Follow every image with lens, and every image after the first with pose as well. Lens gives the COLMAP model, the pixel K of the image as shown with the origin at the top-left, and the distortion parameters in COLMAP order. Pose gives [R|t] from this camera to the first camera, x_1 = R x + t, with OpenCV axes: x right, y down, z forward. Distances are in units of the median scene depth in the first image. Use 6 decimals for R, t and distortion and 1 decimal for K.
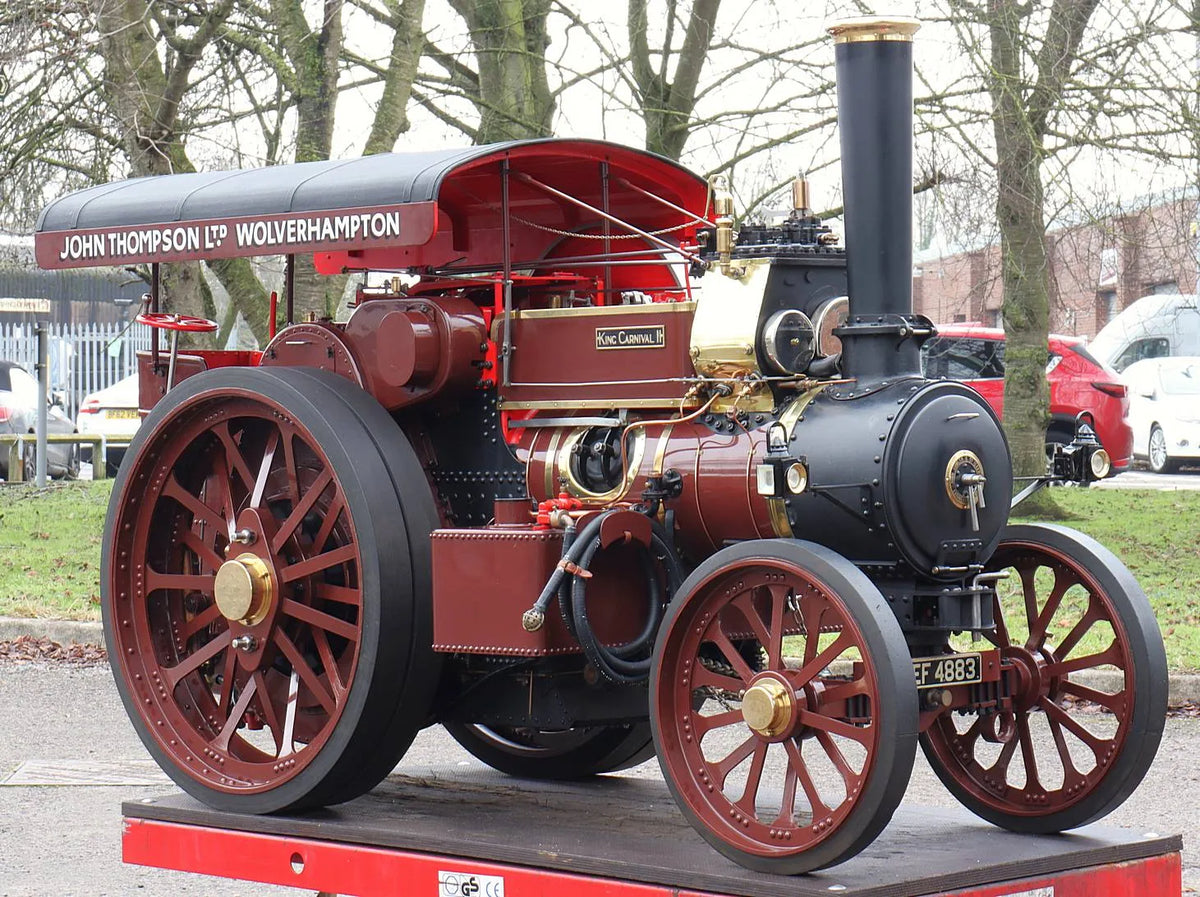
lens RADIAL K [[3429.6, 0, 601.1], [0, 3429.6, 400.3], [0, 0, 1]] dist [-0.008194, 0.568128]
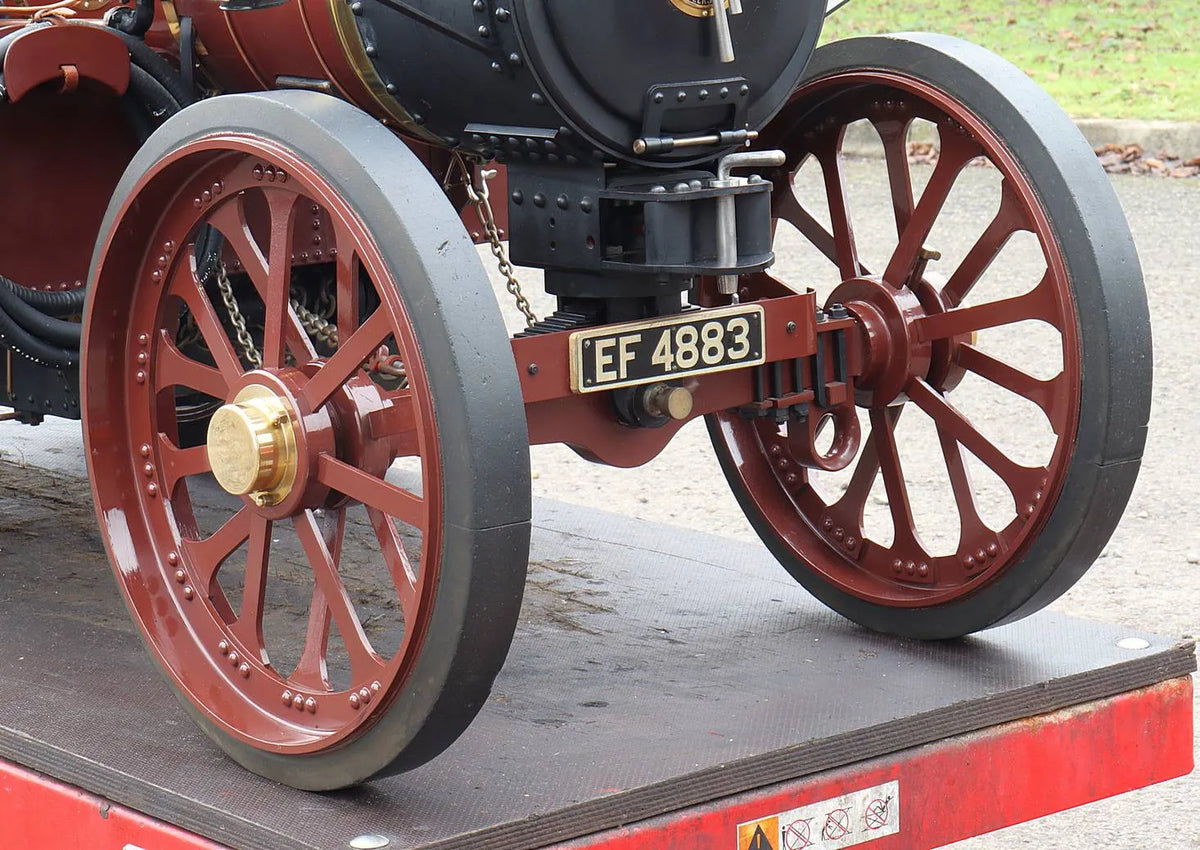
lens RADIAL K [[3425.7, 0, 631.0], [0, 3425.7, 327.9], [0, 0, 1]] dist [0.024859, -0.005494]
pose [[0.994988, -0.005362, -0.099846, 0.137282], [0.020163, 0.988807, 0.147831, 0.003535], [0.097936, -0.149103, 0.983960, 0.499186]]
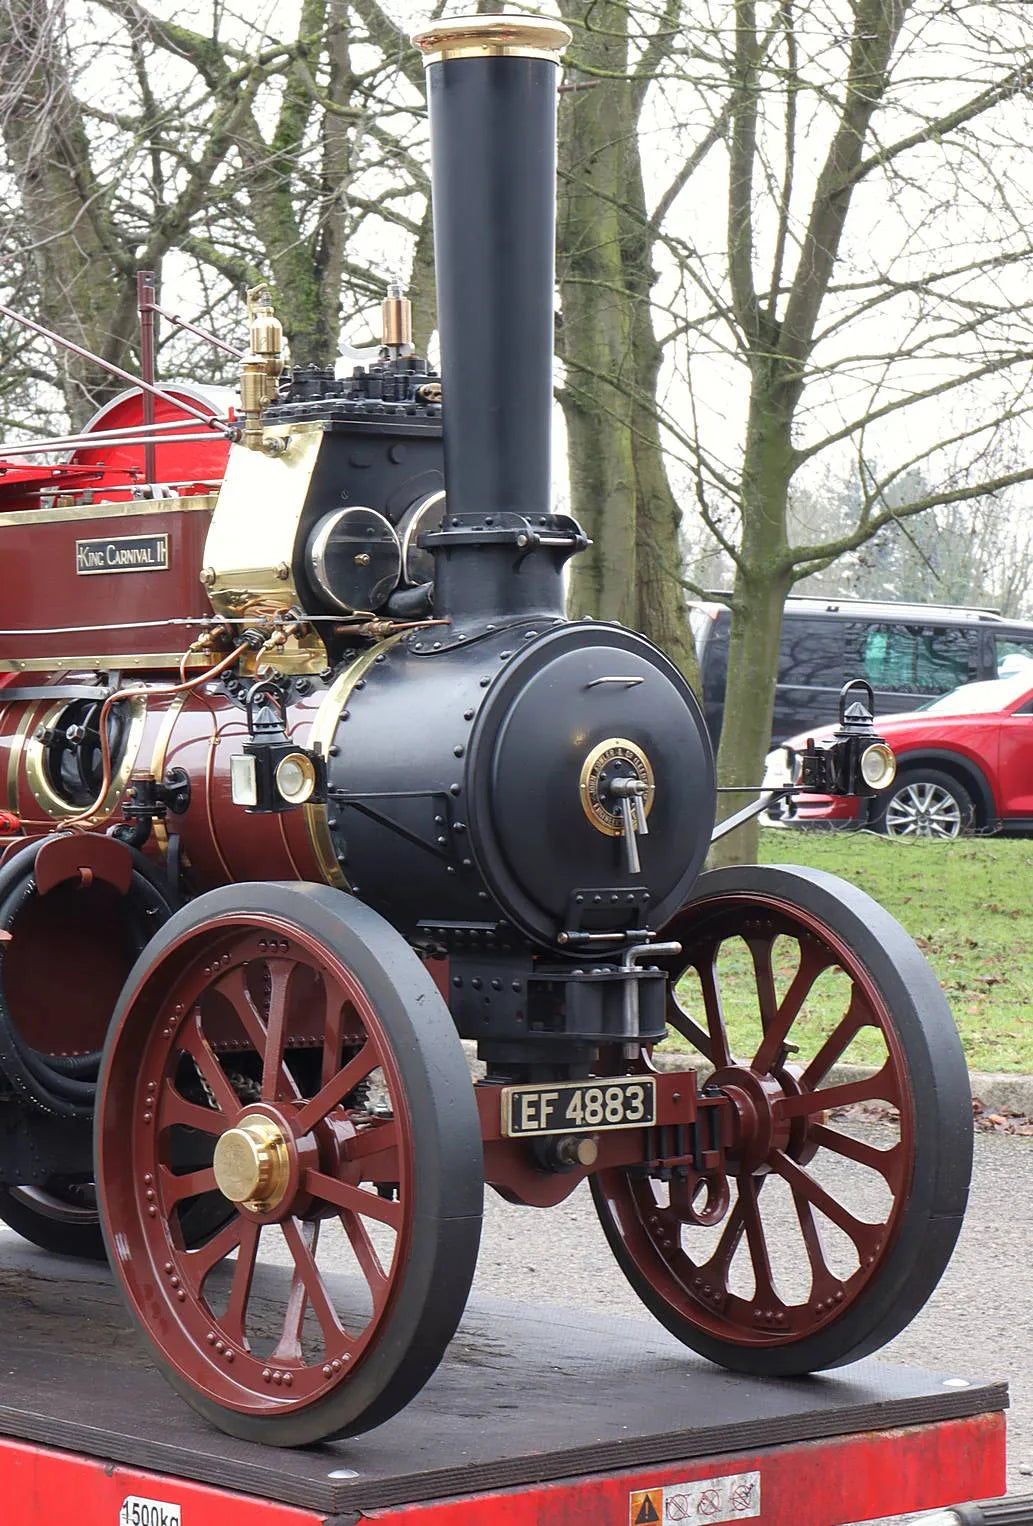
lens RADIAL K [[4181.8, 0, 435.5], [0, 4181.8, 758.7], [0, 0, 1]] dist [0.024662, 0.028547]
pose [[0.996383, 0.010684, -0.084299, 0.130048], [-0.010254, 0.999932, 0.005530, 0.013812], [0.084352, -0.004646, 0.996425, 0.259366]]
